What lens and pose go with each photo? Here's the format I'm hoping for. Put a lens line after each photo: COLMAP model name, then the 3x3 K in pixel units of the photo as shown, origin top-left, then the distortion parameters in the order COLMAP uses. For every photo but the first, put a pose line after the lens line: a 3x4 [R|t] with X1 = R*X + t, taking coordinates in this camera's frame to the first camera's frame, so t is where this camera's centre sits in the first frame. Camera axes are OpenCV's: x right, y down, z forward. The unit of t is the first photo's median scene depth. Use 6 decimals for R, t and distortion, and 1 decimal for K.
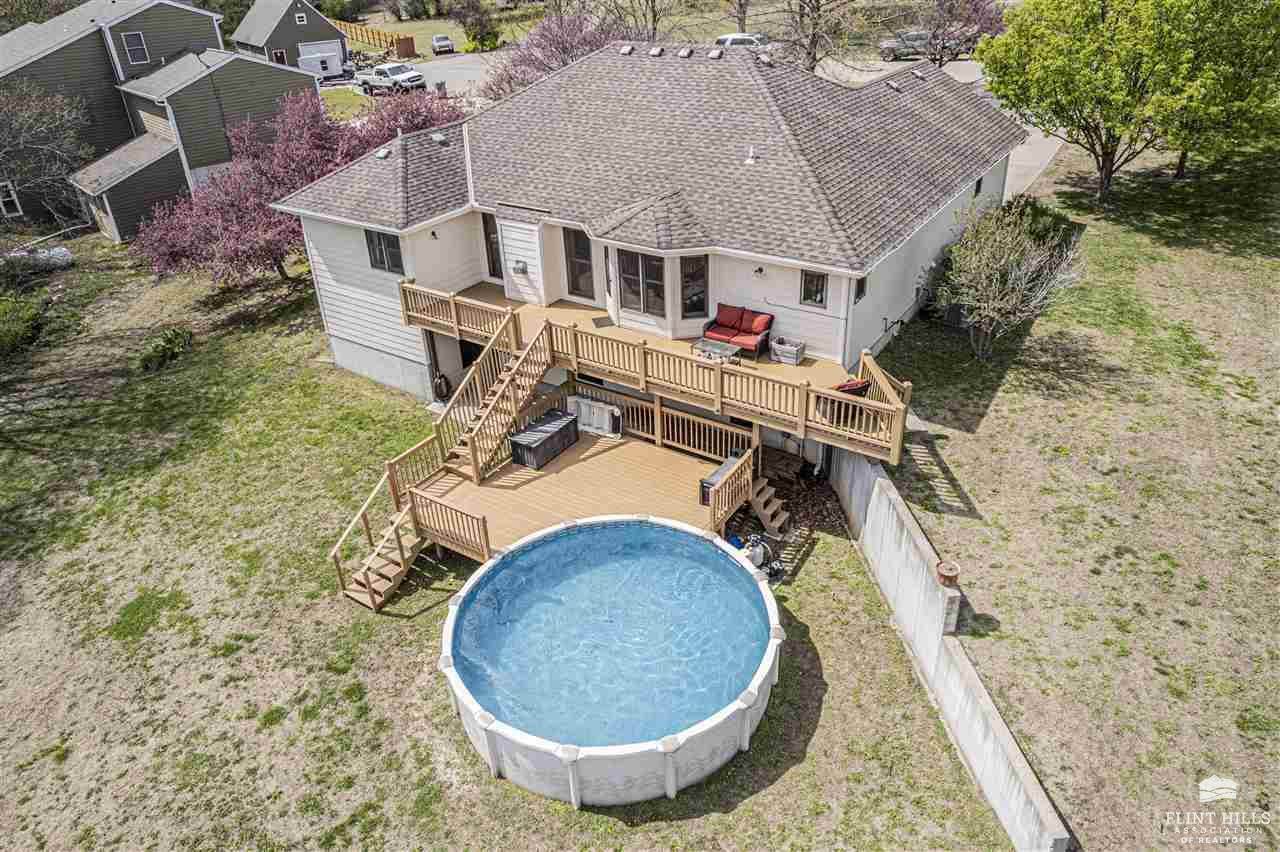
lens RADIAL K [[878.3, 0, 670.2], [0, 878.3, 384.1], [0, 0, 1]] dist [-0.065631, 0.057640]
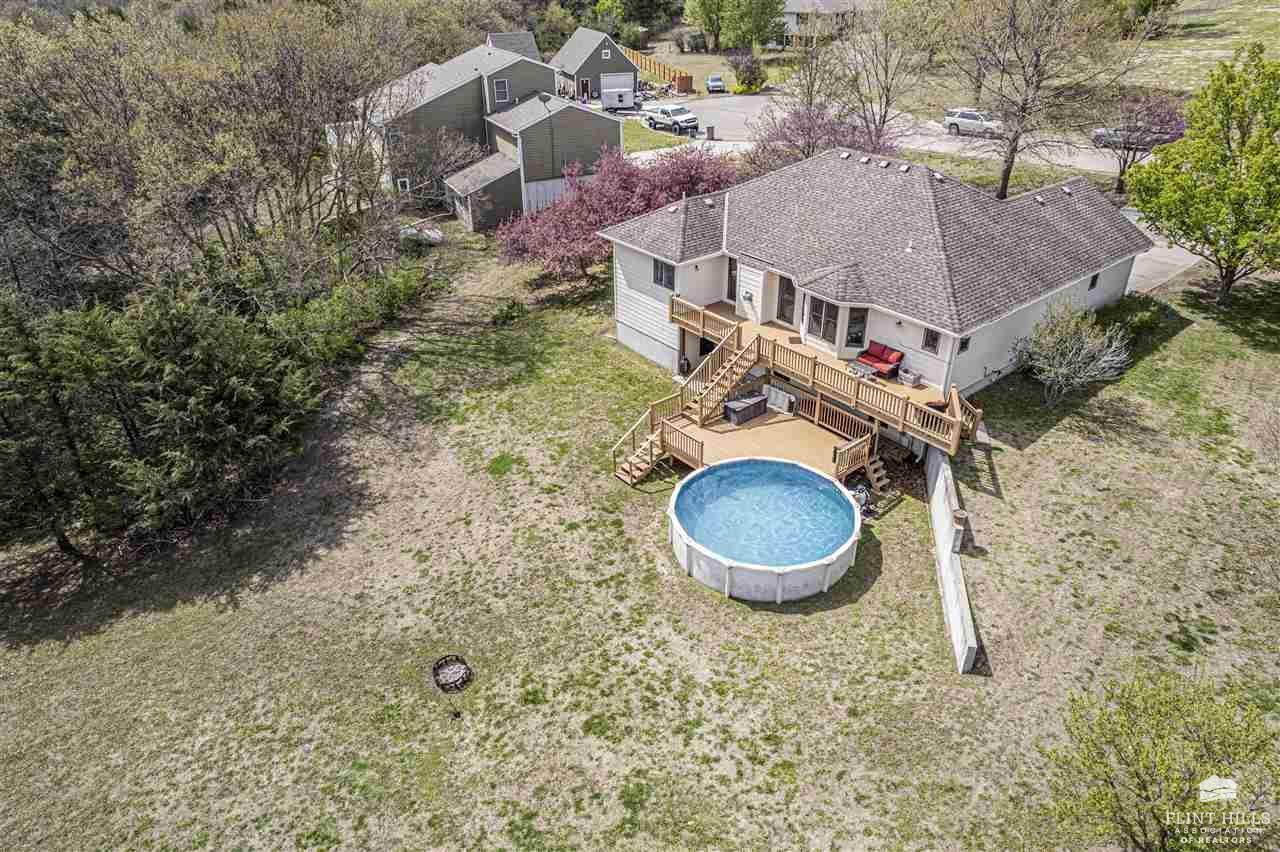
lens RADIAL K [[878.3, 0, 670.2], [0, 878.3, 384.1], [0, 0, 1]] dist [-0.065631, 0.057640]
pose [[0.957580, 0.163975, -0.236966, 0.095515], [-0.165813, 0.986081, 0.012296, 0.022901], [0.235684, 0.027517, 0.971440, -0.568644]]
